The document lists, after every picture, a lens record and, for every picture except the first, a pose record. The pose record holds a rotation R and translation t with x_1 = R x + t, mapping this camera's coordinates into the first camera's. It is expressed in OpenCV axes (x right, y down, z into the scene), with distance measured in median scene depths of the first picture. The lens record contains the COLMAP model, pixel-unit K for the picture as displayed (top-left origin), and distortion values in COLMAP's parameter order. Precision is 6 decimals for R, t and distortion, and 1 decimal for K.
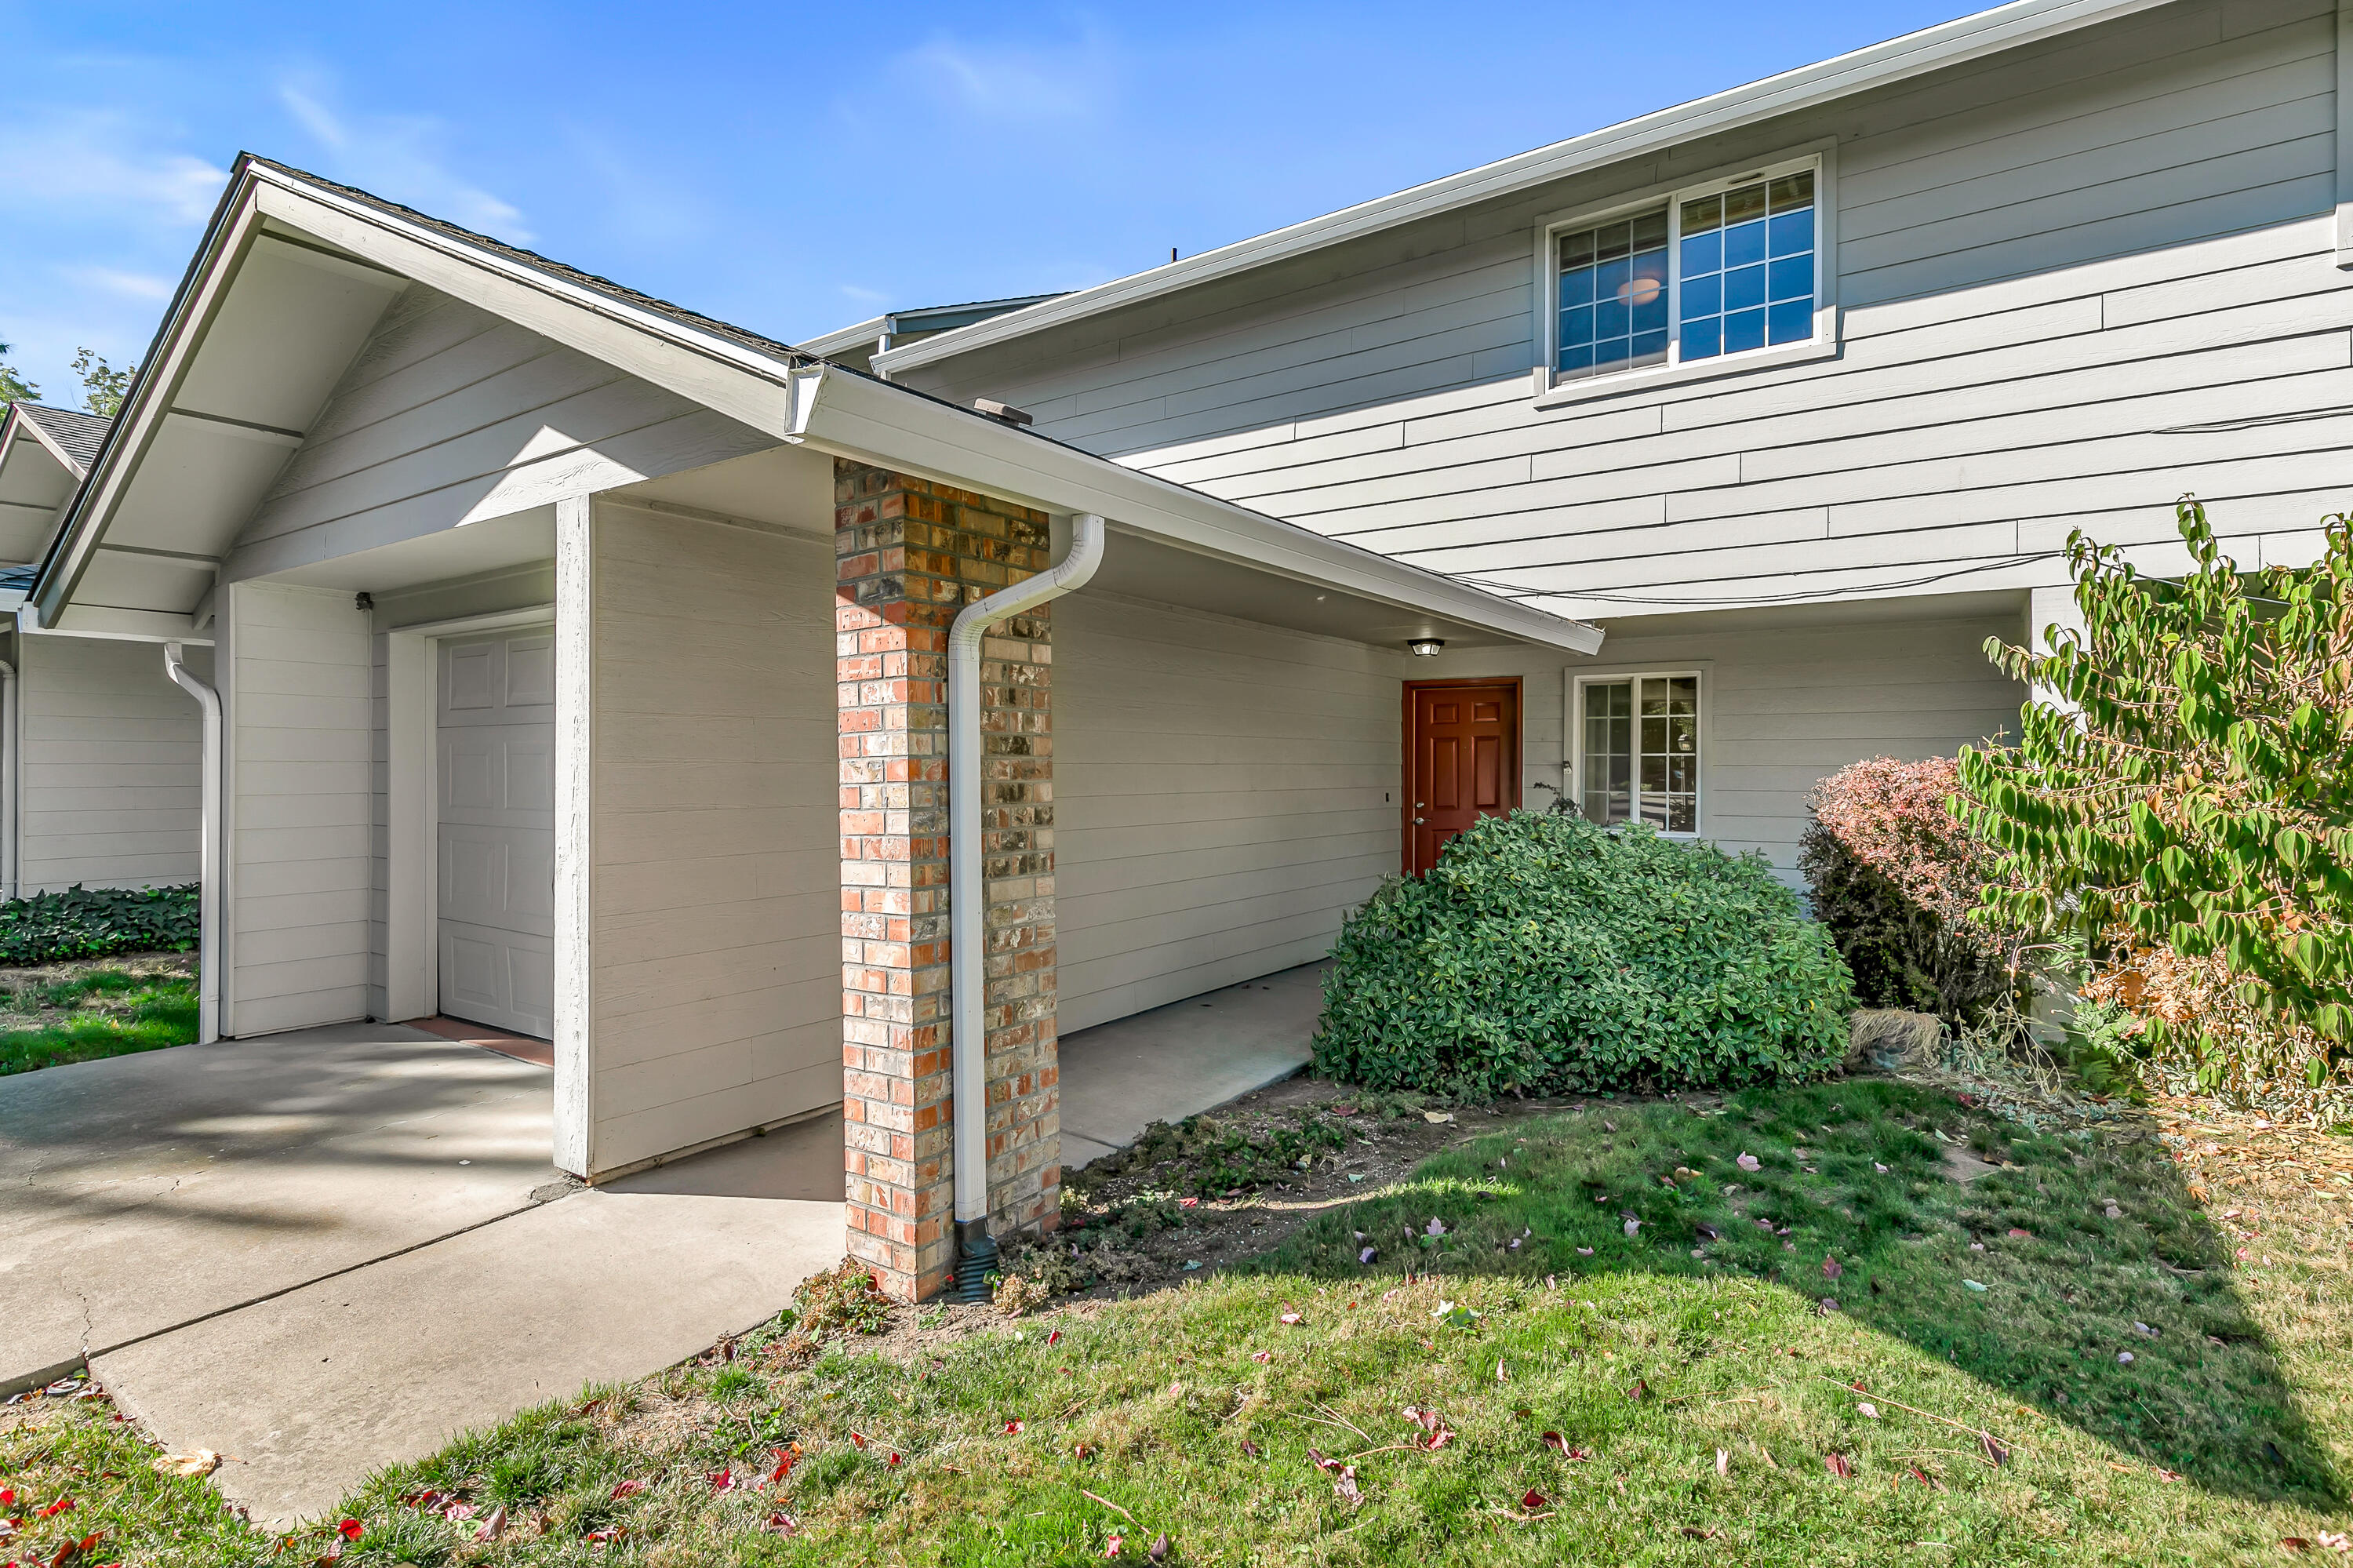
lens RADIAL K [[1097.6, 0, 1180.3], [0, 1097.6, 762.9], [0, 0, 1]] dist [0.011532, 0.000542]
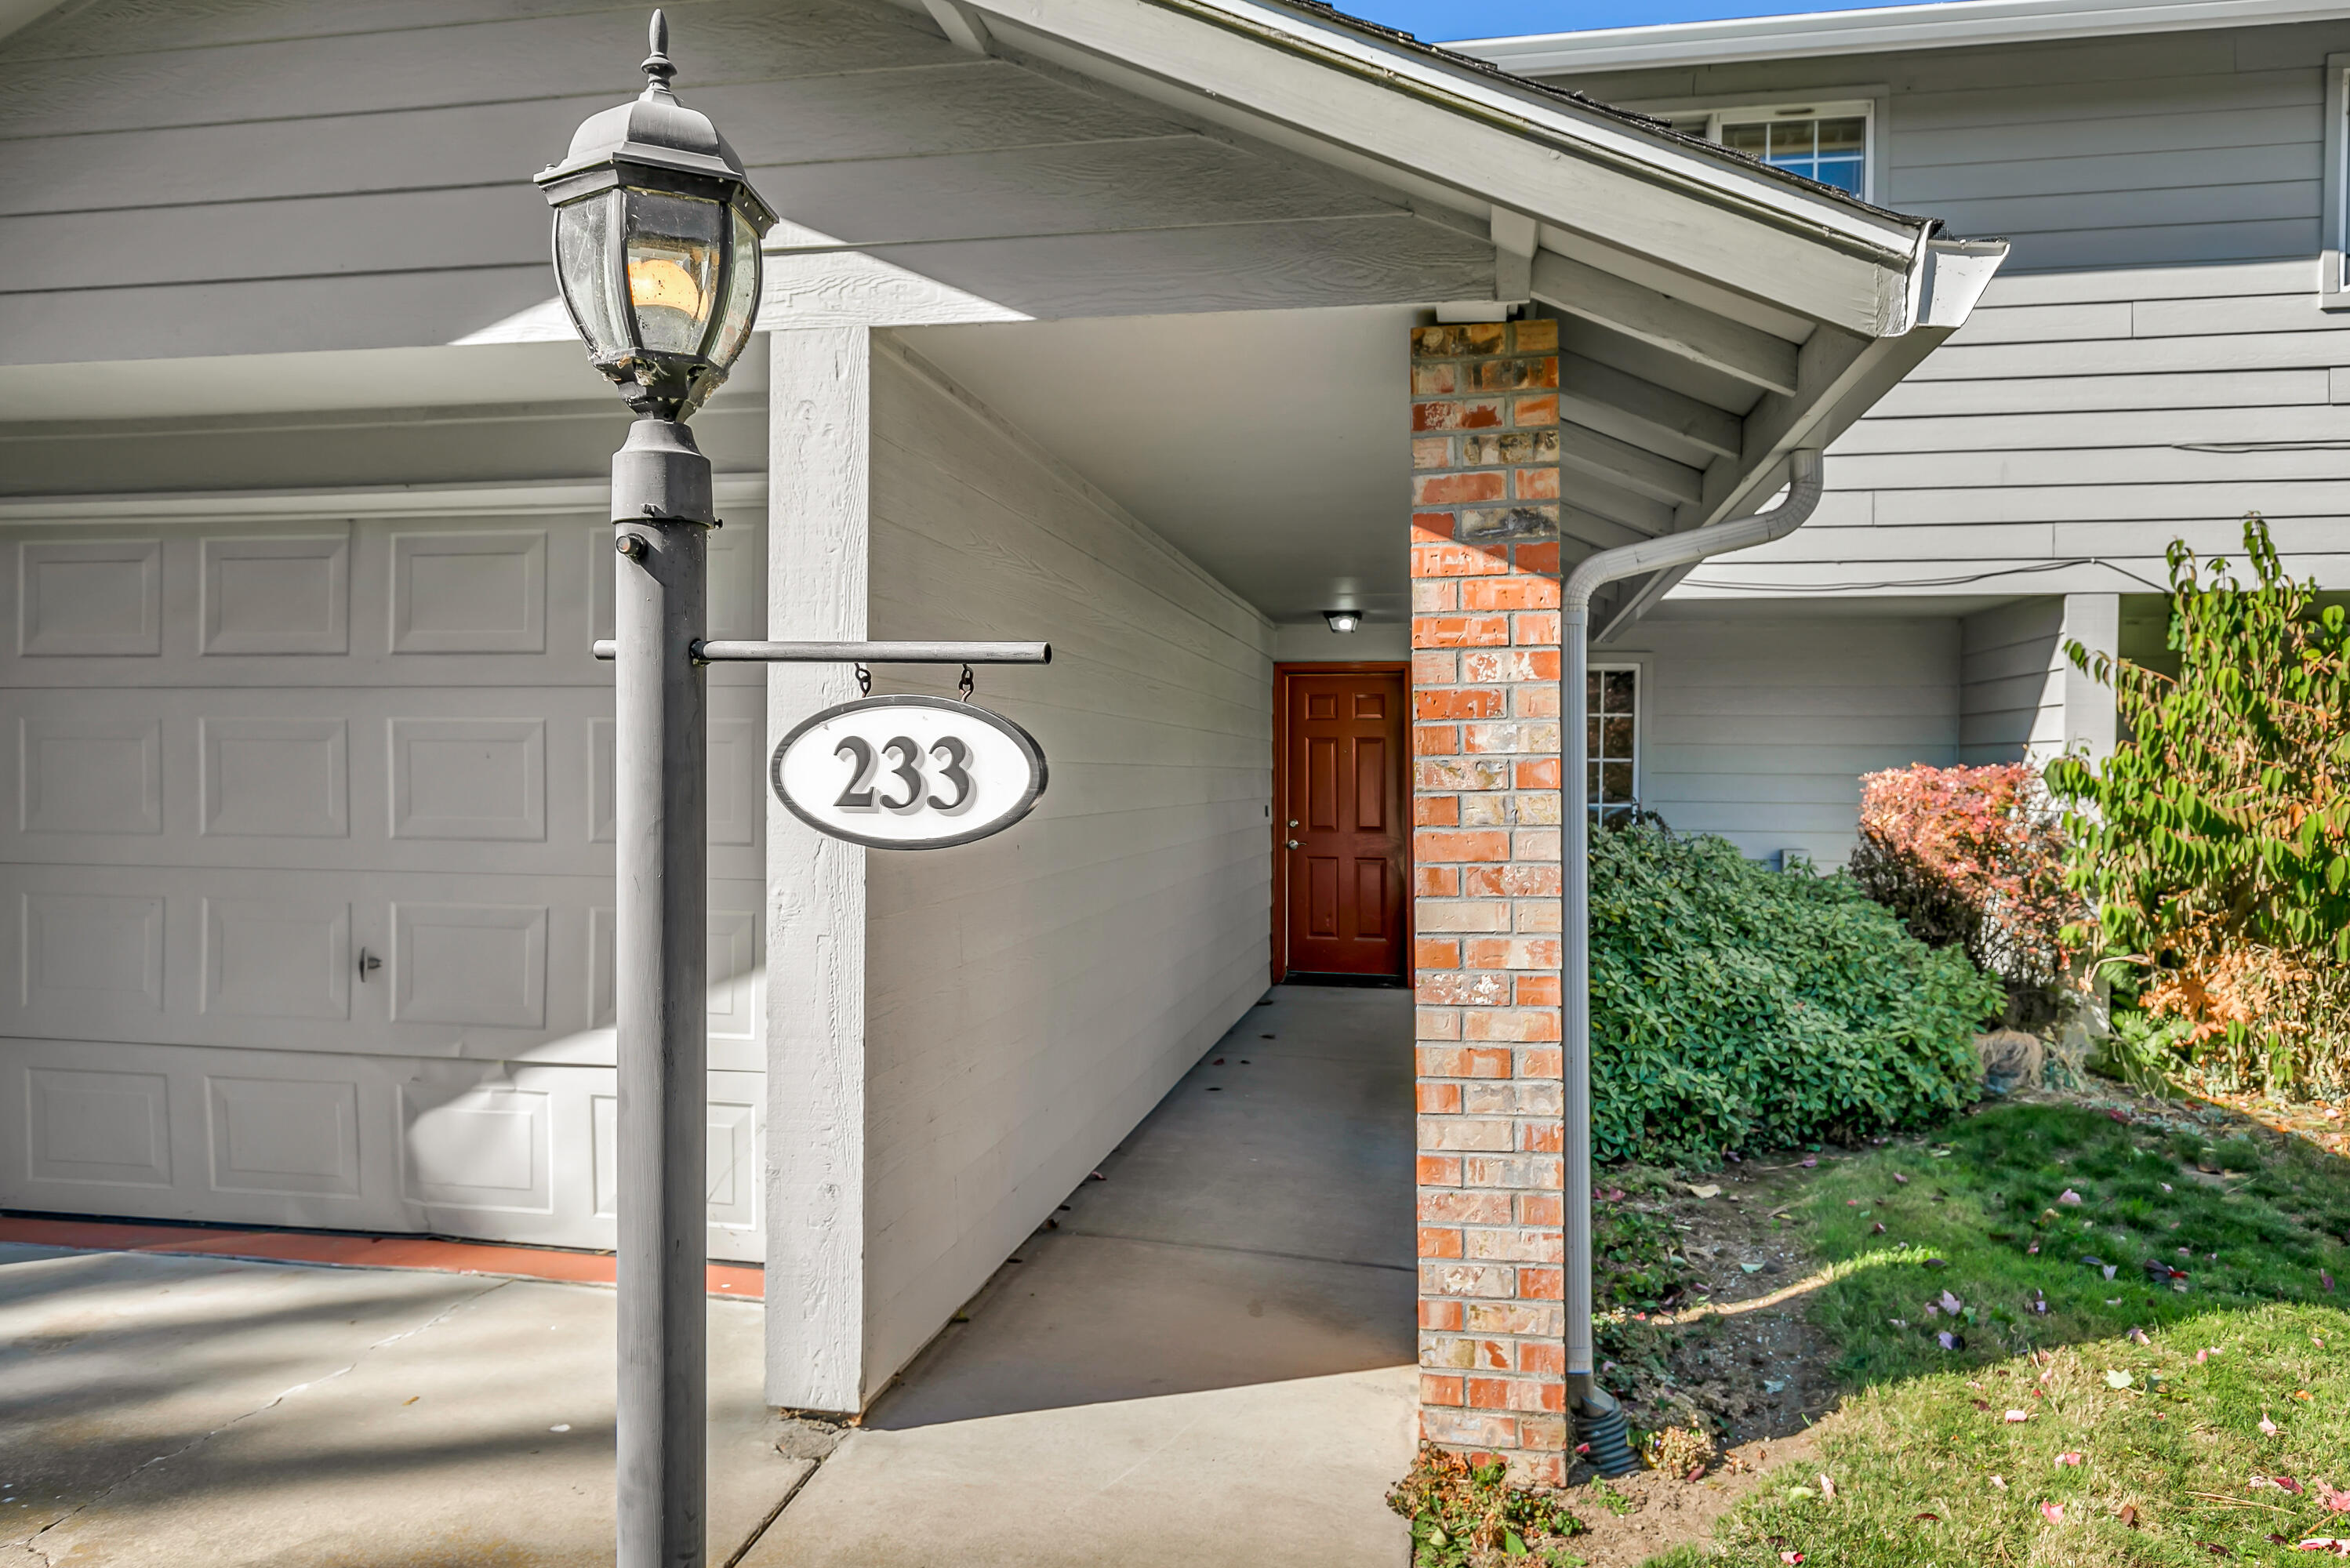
lens RADIAL K [[1483.4, 0, 1174.6], [0, 1483.4, 795.9], [0, 0, 1]] dist [0.009855, -0.000203]
pose [[0.918492, -0.000205, 0.395439, -0.838423], [-0.007296, 0.999821, 0.017465, 0.006358], [-0.395372, -0.018926, 0.918326, 0.178859]]
